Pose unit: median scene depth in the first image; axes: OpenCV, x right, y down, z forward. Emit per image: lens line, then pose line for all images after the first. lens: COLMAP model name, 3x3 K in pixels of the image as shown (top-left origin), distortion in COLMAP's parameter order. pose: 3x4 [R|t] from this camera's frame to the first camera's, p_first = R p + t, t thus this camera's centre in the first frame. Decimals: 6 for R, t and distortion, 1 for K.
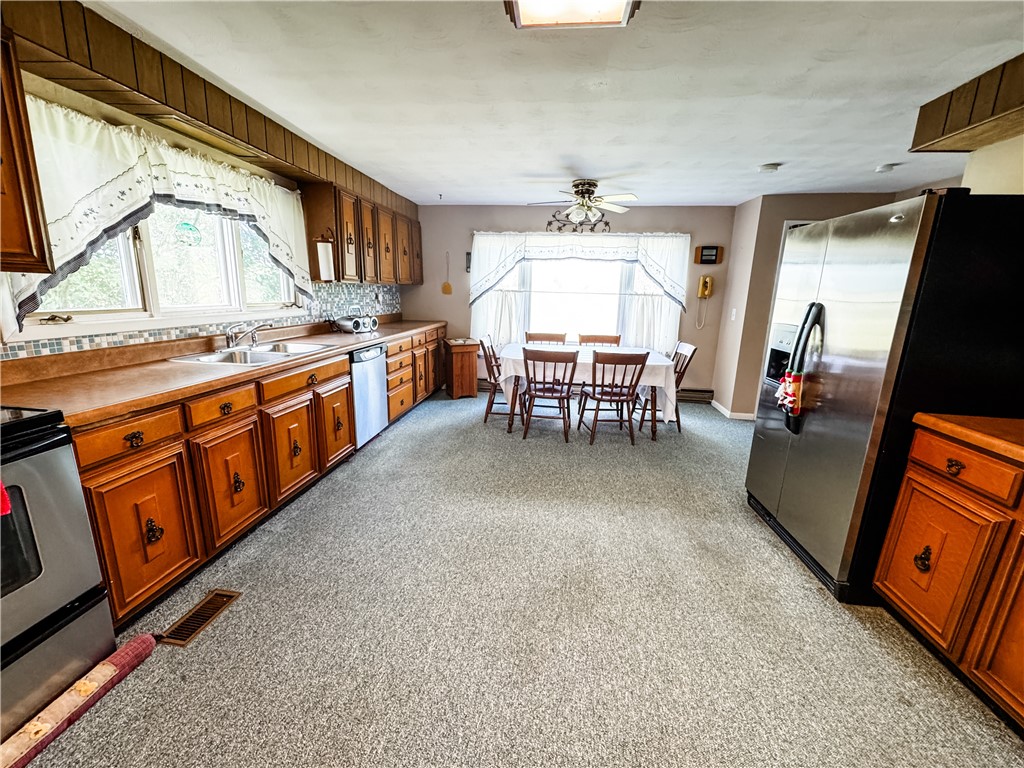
lens RADIAL K [[407.8, 0, 512.0], [0, 407.8, 384.0], [0, 0, 1]] dist [-0.001359, -0.000189]
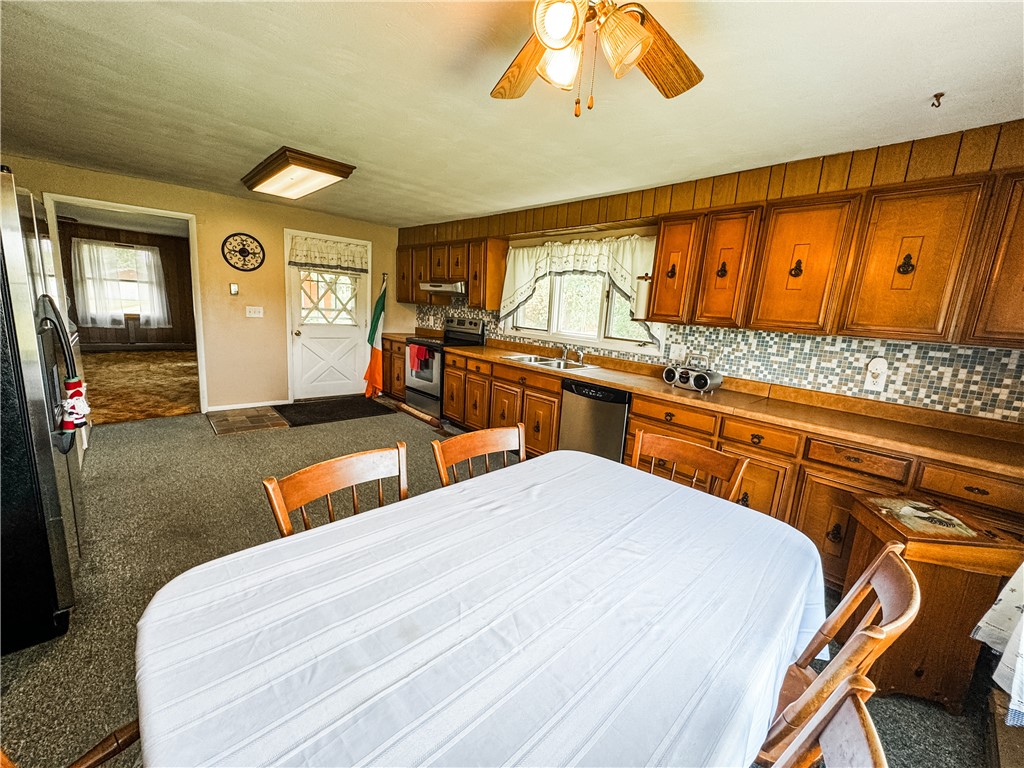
lens RADIAL K [[407.8, 0, 512.0], [0, 407.8, 384.0], [0, 0, 1]] dist [-0.001359, -0.000189]
pose [[-0.646188, 0.067161, -0.760217, 0.639204], [-0.255020, 0.919860, 0.298032, -0.425297], [0.719309, 0.386455, -0.577275, 1.836942]]
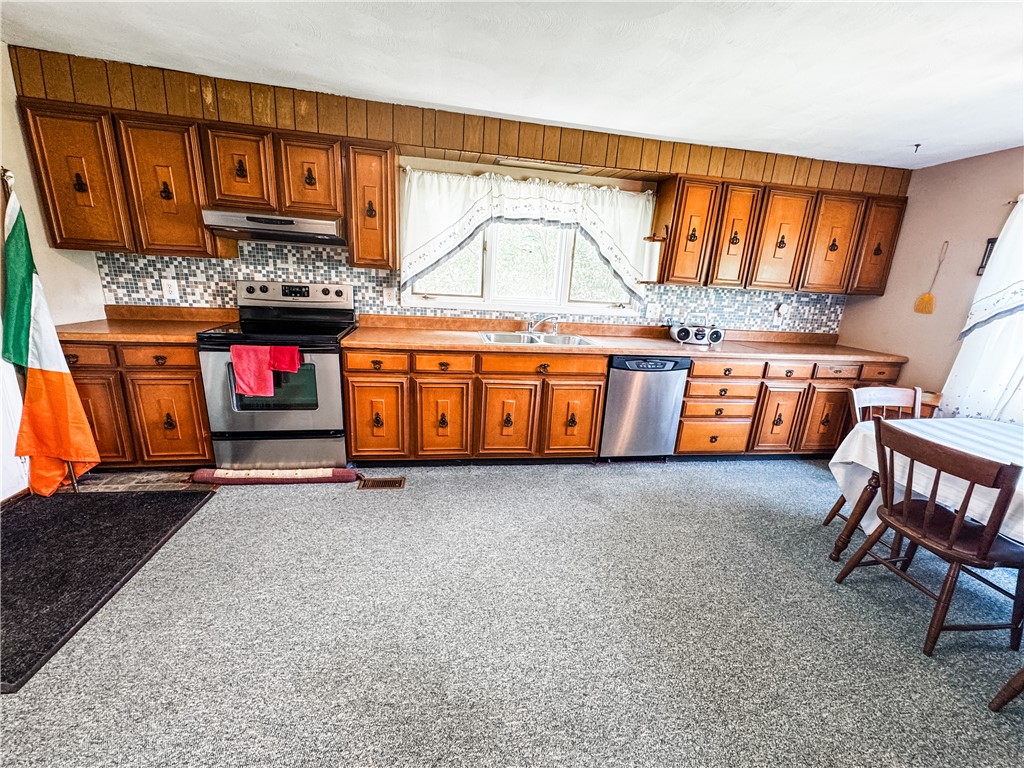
lens RADIAL K [[407.8, 0, 512.0], [0, 407.8, 384.0], [0, 0, 1]] dist [-0.001359, -0.000189]
pose [[0.283713, 0.235267, -0.929600, 0.516494], [-0.263010, 0.951349, 0.160501, -0.127240], [0.922135, 0.198958, 0.331787, 0.579058]]
